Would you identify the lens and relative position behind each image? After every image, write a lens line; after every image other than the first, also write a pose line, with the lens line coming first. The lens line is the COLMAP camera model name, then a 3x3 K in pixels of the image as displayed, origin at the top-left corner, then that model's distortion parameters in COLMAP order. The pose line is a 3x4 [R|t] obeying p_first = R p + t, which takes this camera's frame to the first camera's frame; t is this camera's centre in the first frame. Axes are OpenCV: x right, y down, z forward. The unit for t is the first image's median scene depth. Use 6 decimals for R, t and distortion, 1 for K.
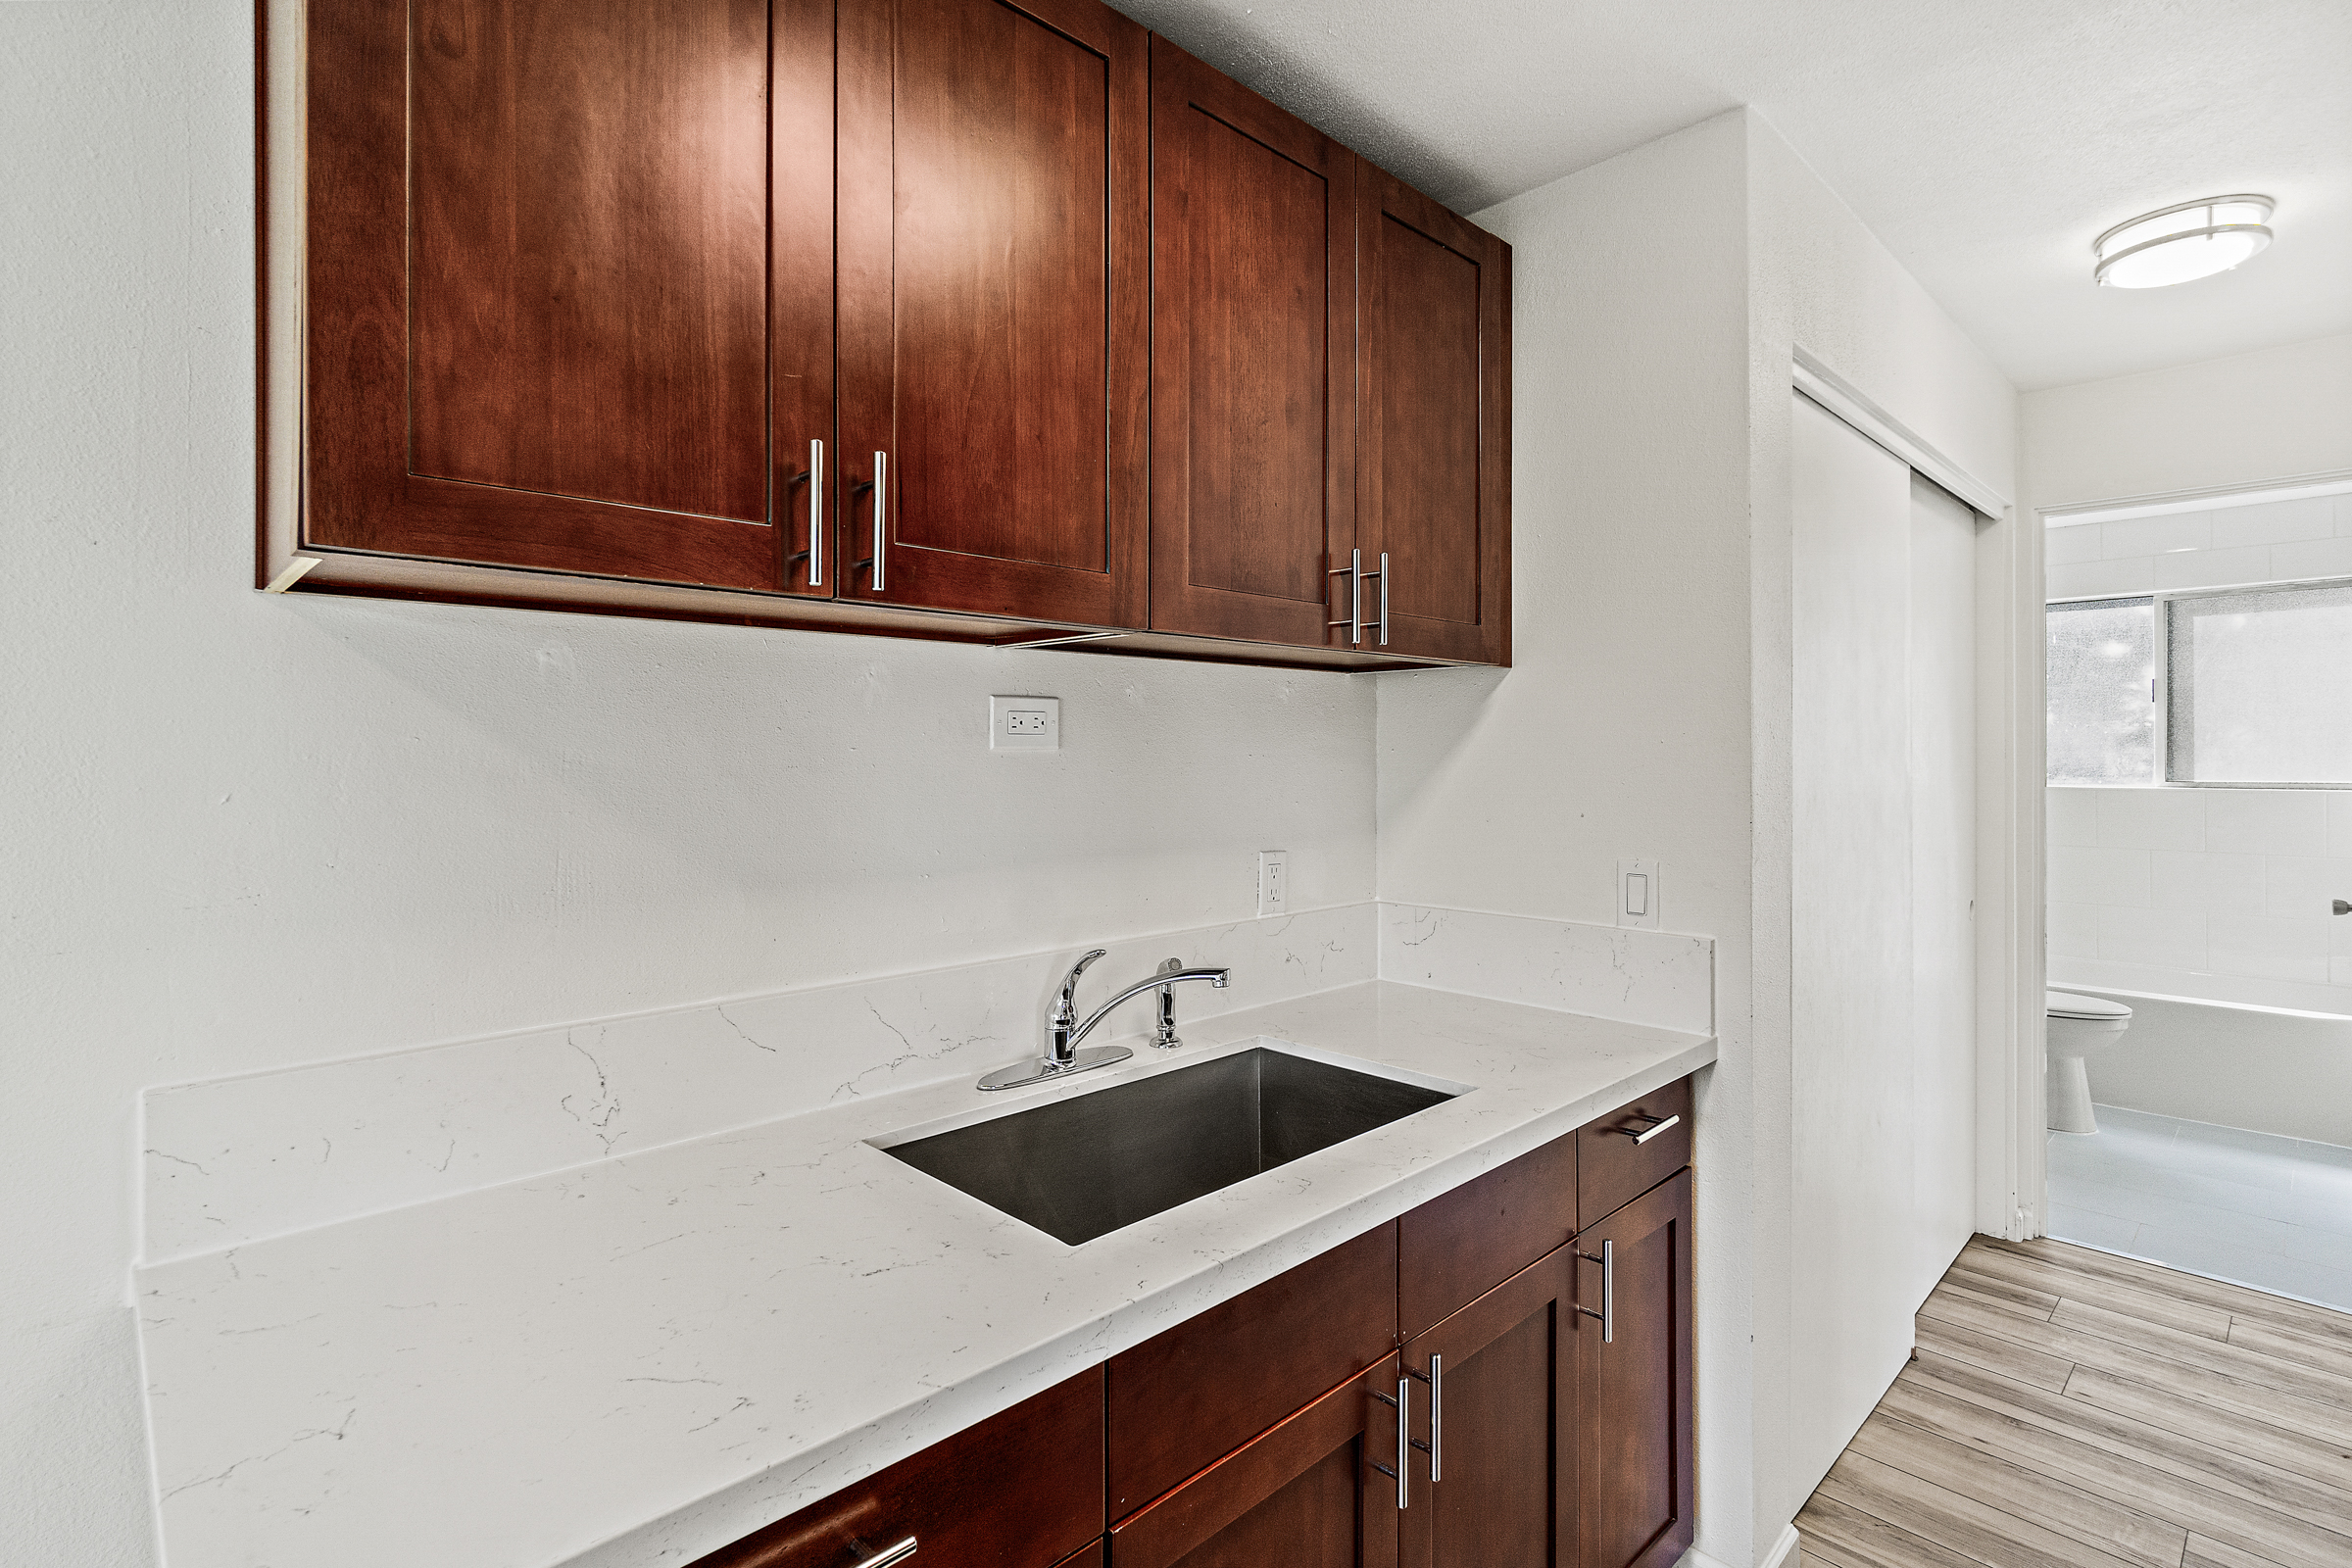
lens RADIAL K [[1115.5, 0, 1172.0], [0, 1115.5, 774.4], [0, 0, 1]] dist [0.002235, 0.000201]
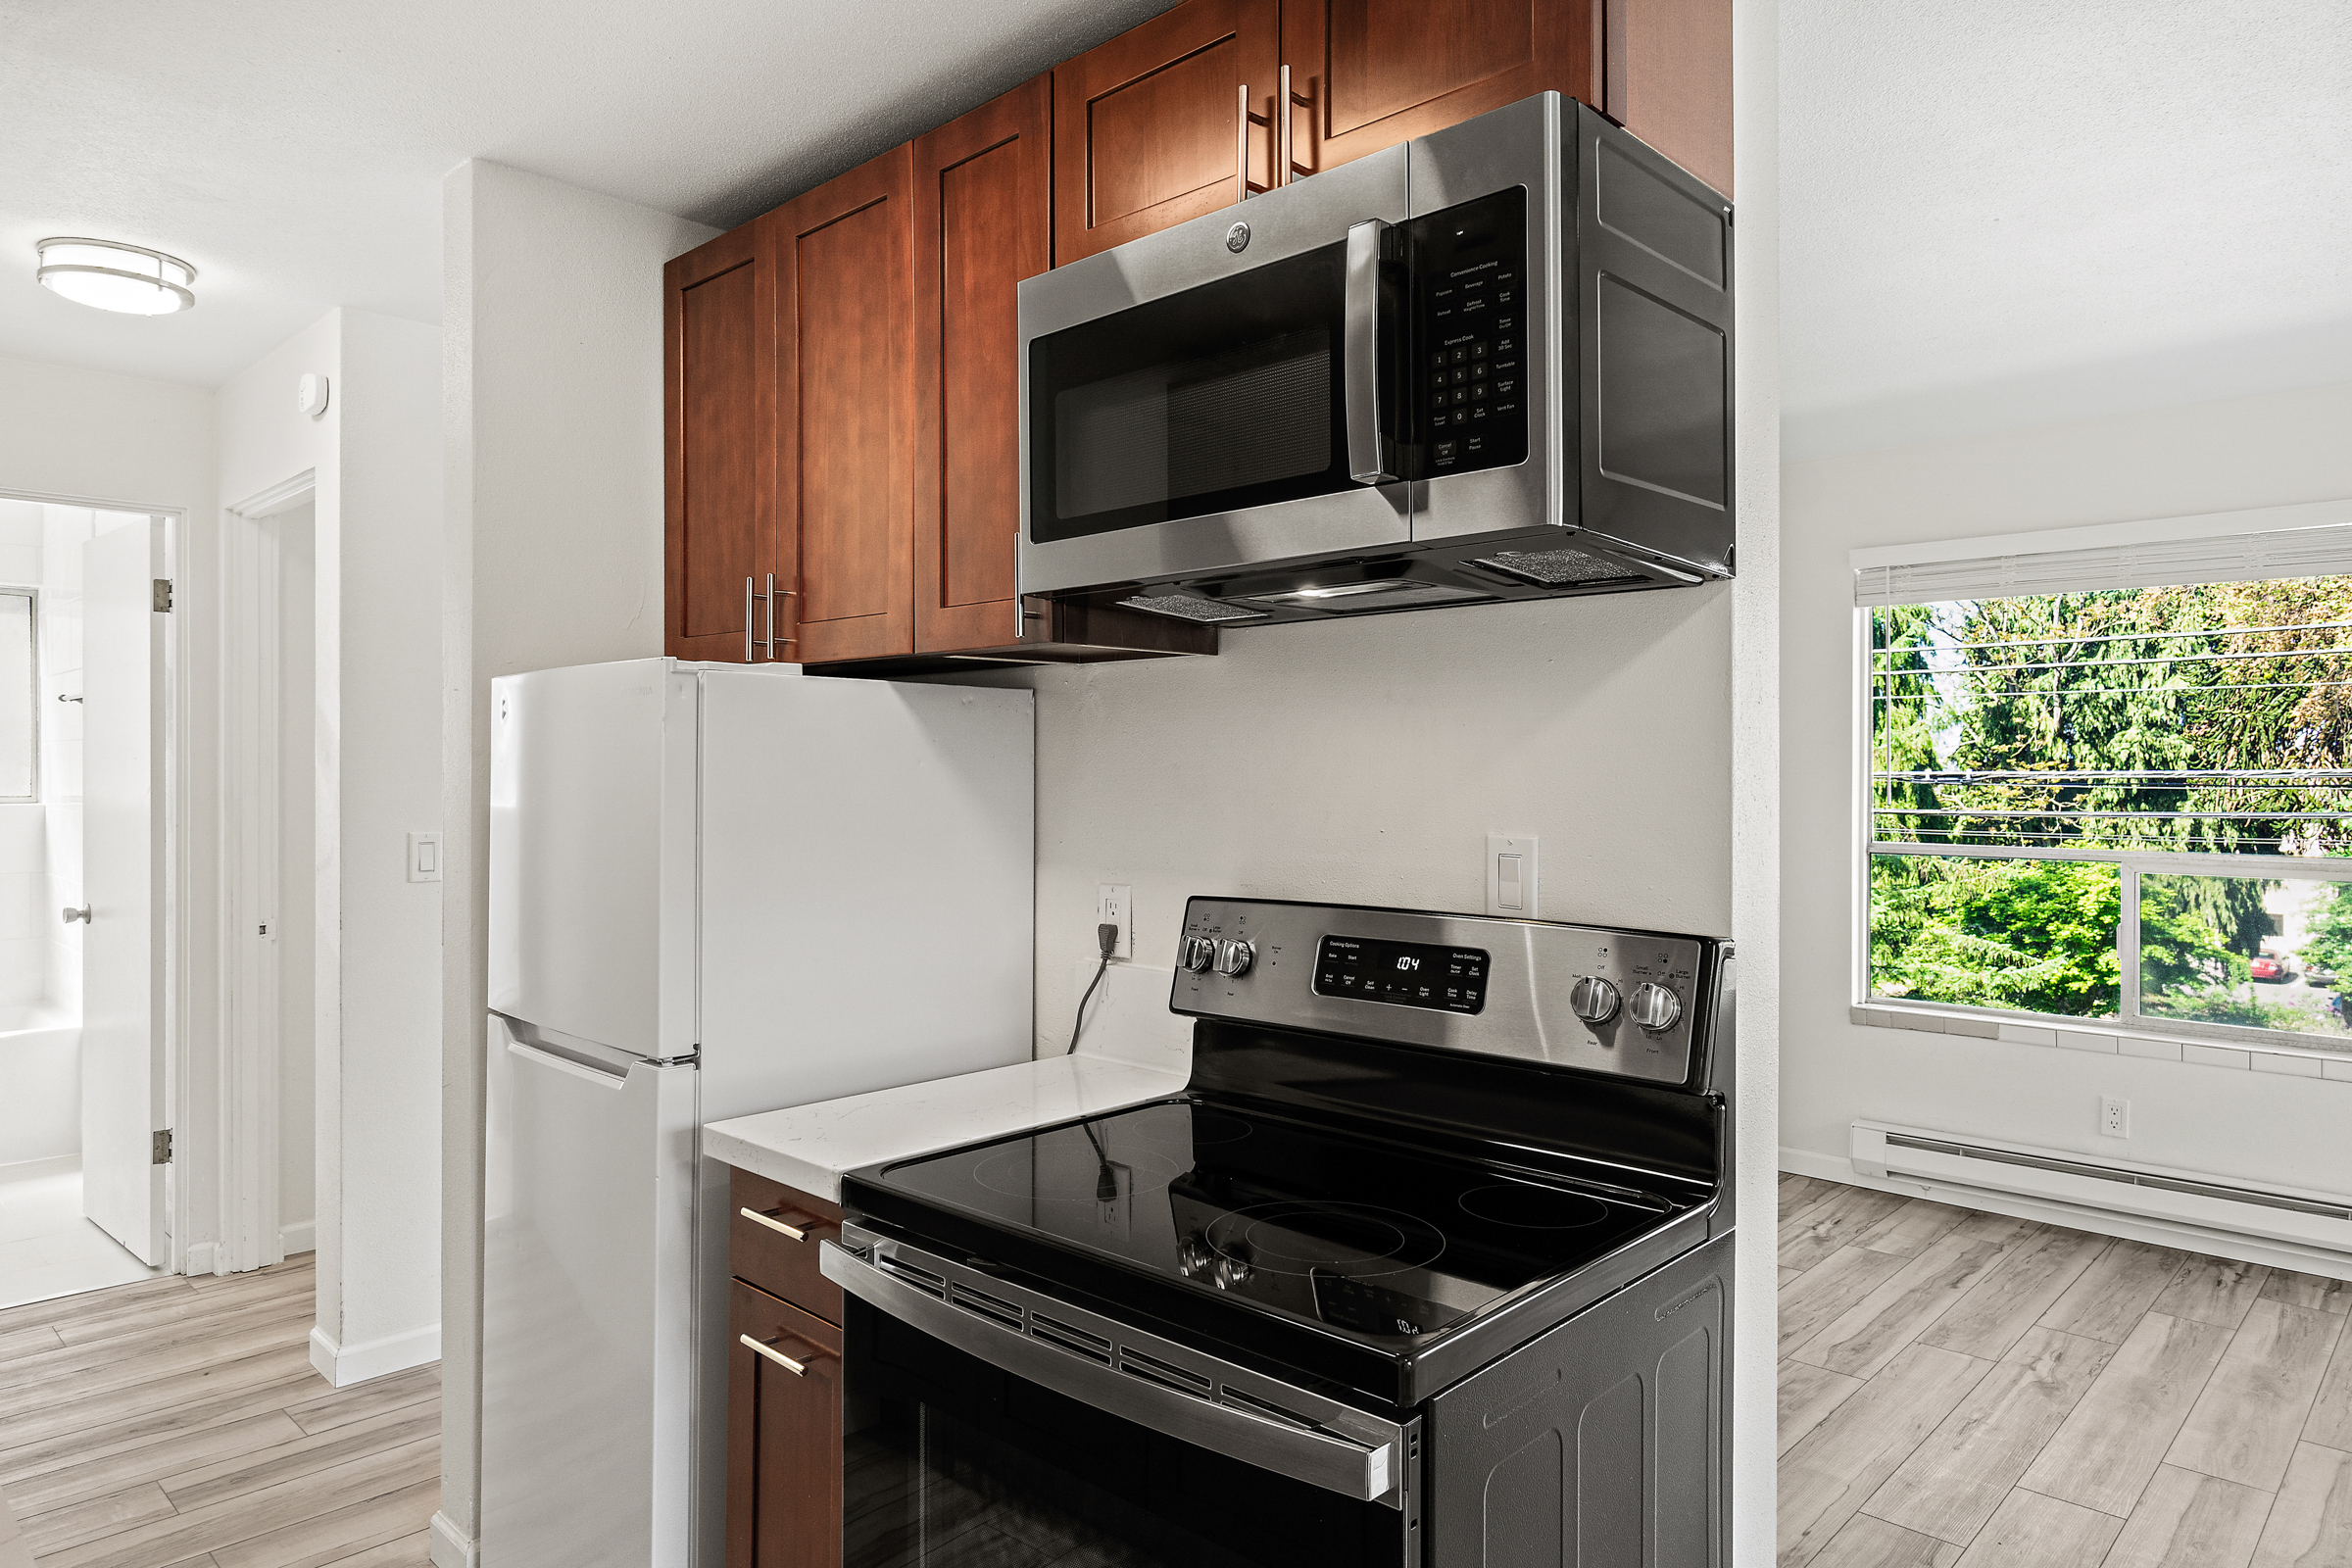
lens RADIAL K [[1447.2, 0, 1175.6], [0, 1447.2, 770.1], [0, 0, 1]] dist [0.000552, 0.003437]
pose [[-0.045986, 0.001256, 0.998941, -0.509471], [0.014703, 0.999892, -0.000581, 0.007573], [-0.998834, 0.014661, -0.046000, 0.072954]]
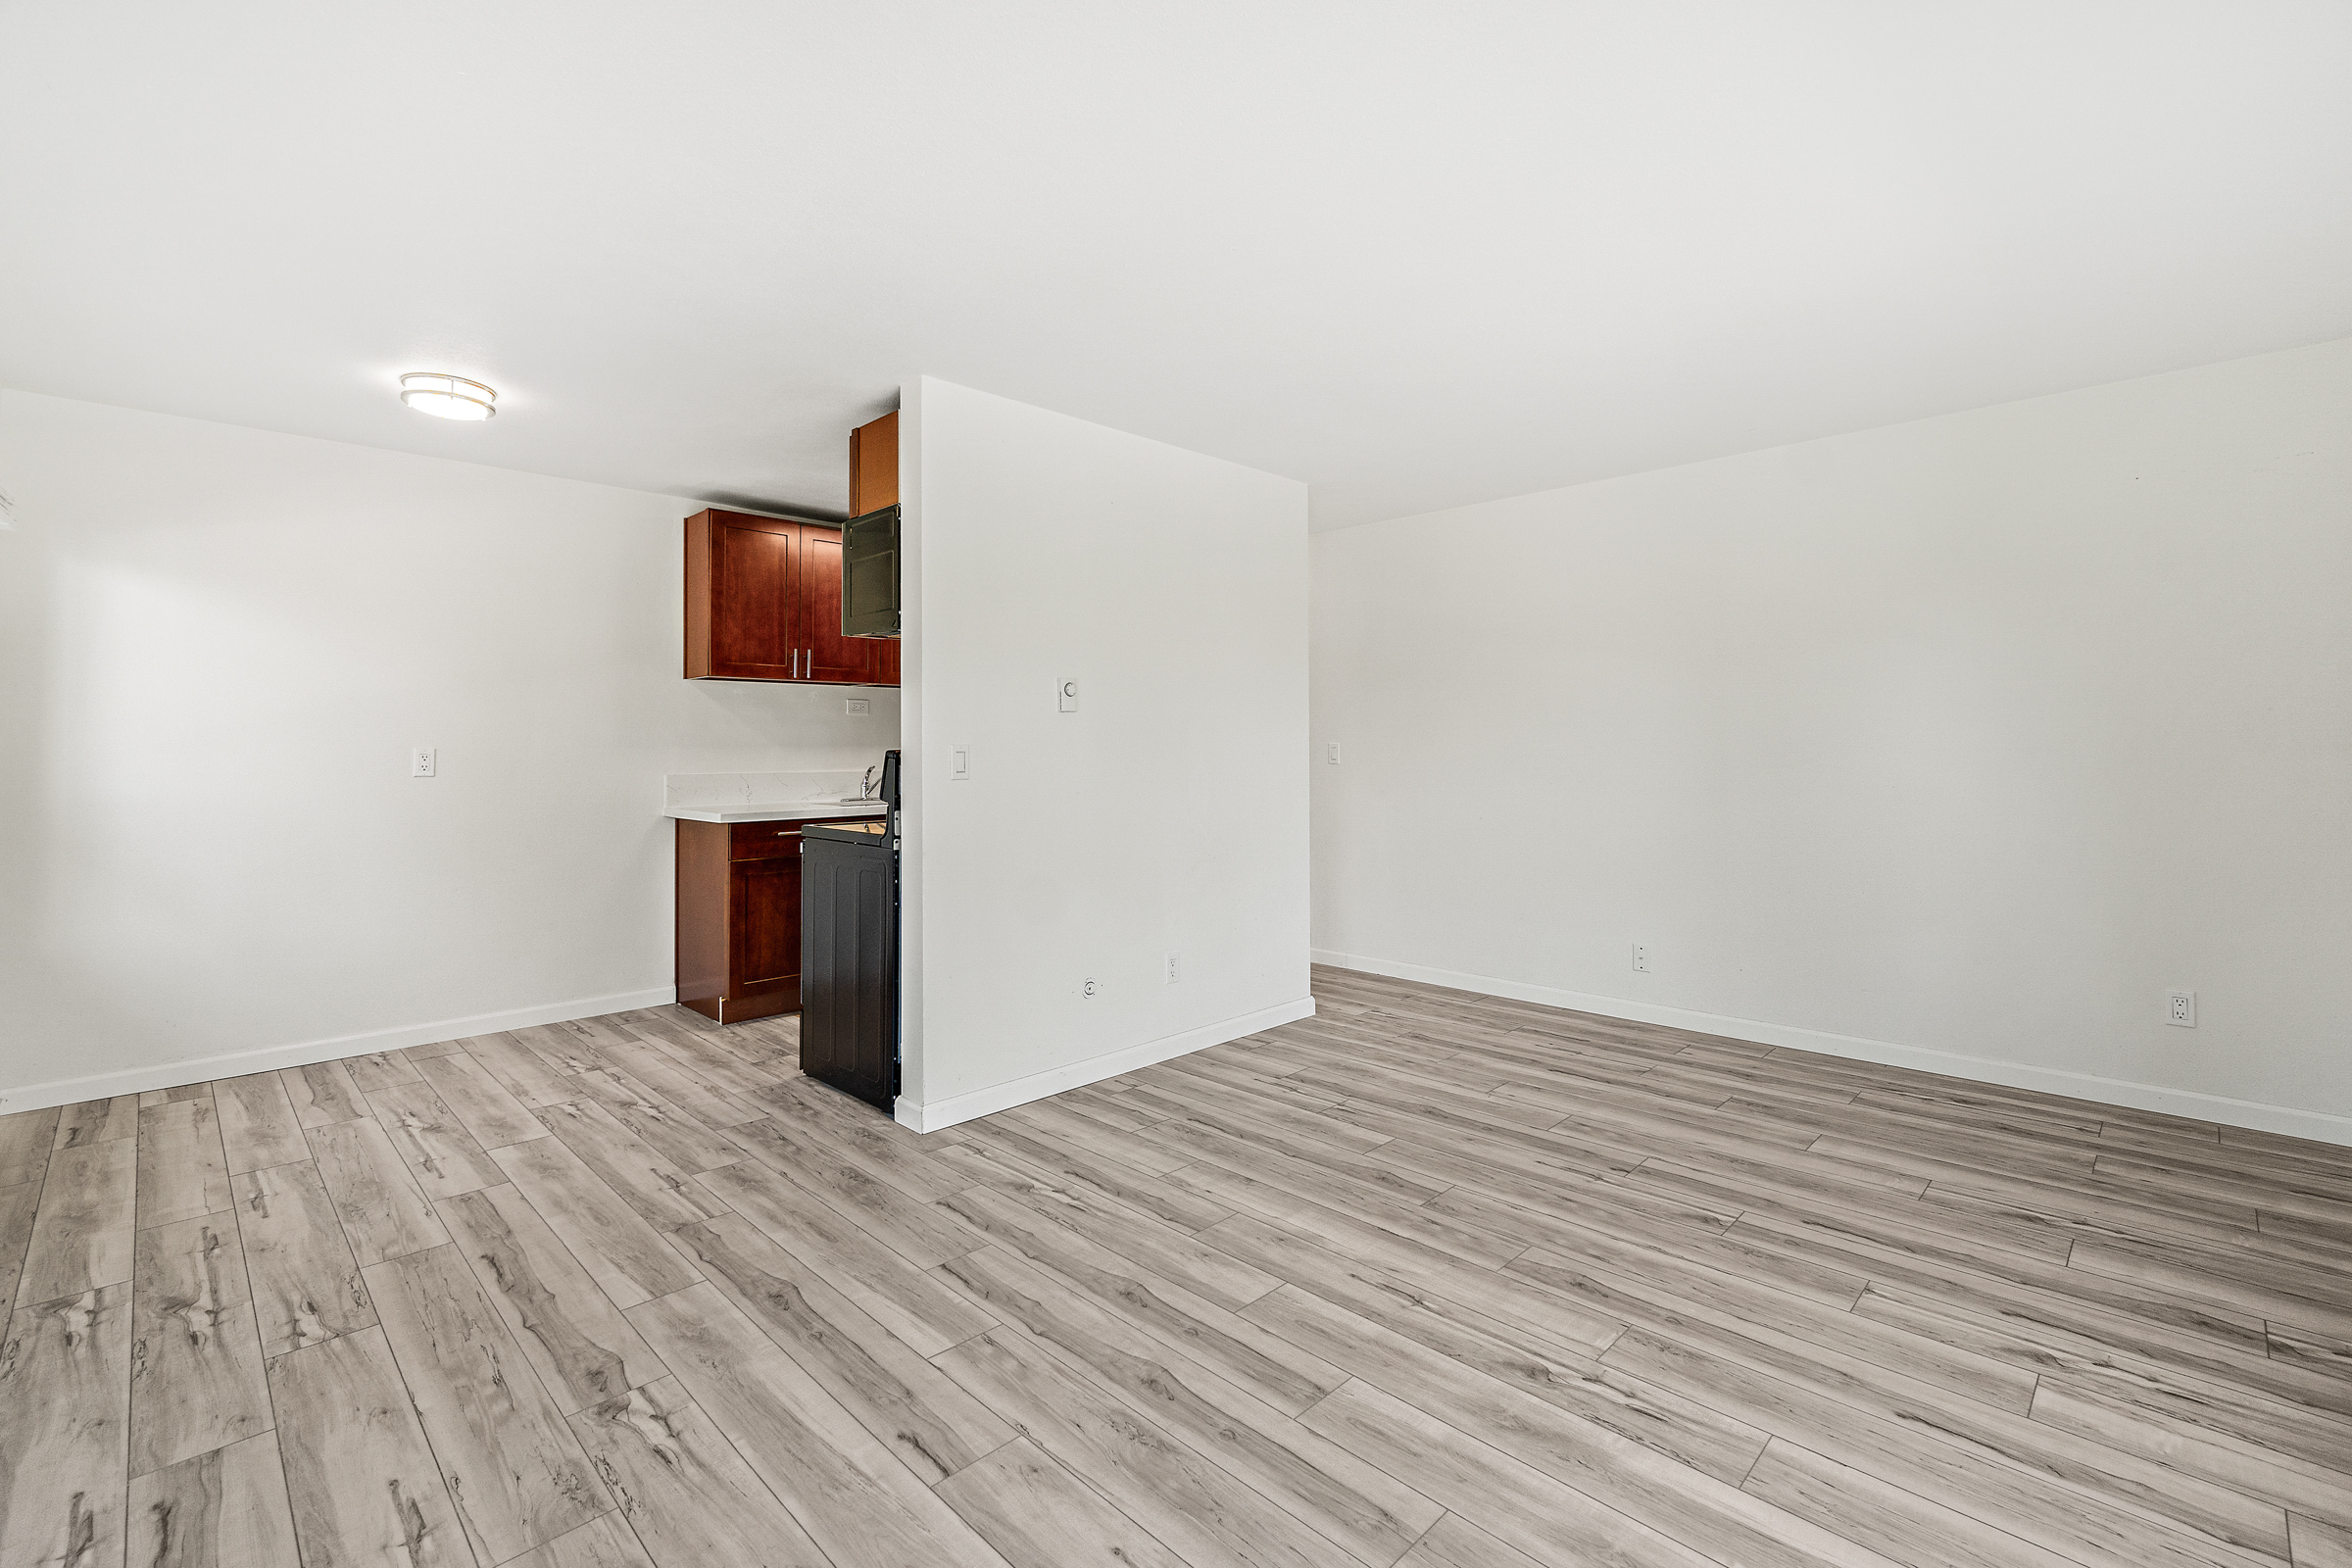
lens RADIAL K [[1015.3, 0, 1179.8], [0, 1015.3, 789.9], [0, 0, 1]] dist [-0.003557, -0.000258]
pose [[0.999521, -0.002172, 0.030868, 0.642580], [0.001454, 0.999728, 0.023285, 0.116997], [-0.030910, -0.023229, 0.999252, -1.843170]]
